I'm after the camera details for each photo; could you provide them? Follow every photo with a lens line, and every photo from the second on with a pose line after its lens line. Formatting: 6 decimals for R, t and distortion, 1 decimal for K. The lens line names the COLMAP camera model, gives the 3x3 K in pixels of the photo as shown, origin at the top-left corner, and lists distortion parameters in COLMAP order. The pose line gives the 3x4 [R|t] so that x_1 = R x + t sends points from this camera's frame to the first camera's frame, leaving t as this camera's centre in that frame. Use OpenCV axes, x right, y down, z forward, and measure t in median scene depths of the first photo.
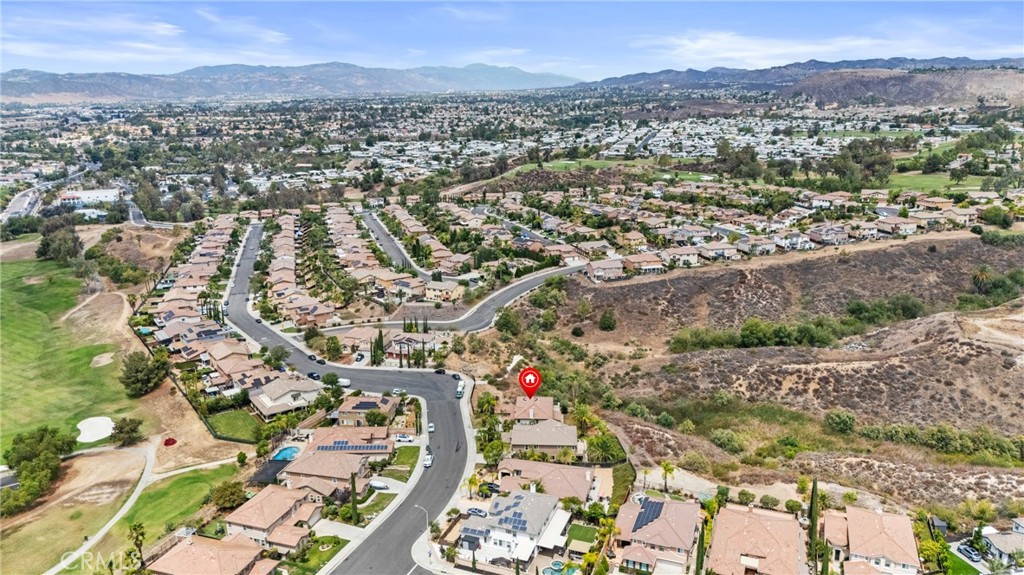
lens RADIAL K [[754.8, 0, 512.0], [0, 754.8, 287.5], [0, 0, 1]] dist [0.075879, -0.077547]
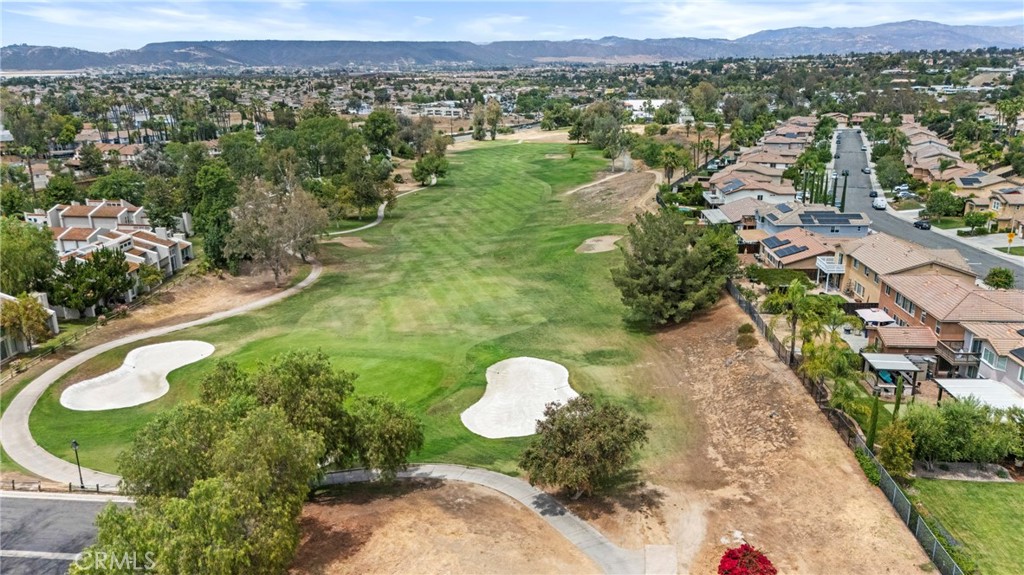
lens RADIAL K [[754.8, 0, 512.0], [0, 754.8, 287.5], [0, 0, 1]] dist [0.075879, -0.077547]
pose [[0.781097, 0.183376, -0.596876, -0.296772], [-0.159550, 0.982786, 0.093143, 0.089988], [0.603682, 0.022478, 0.796908, 0.609160]]
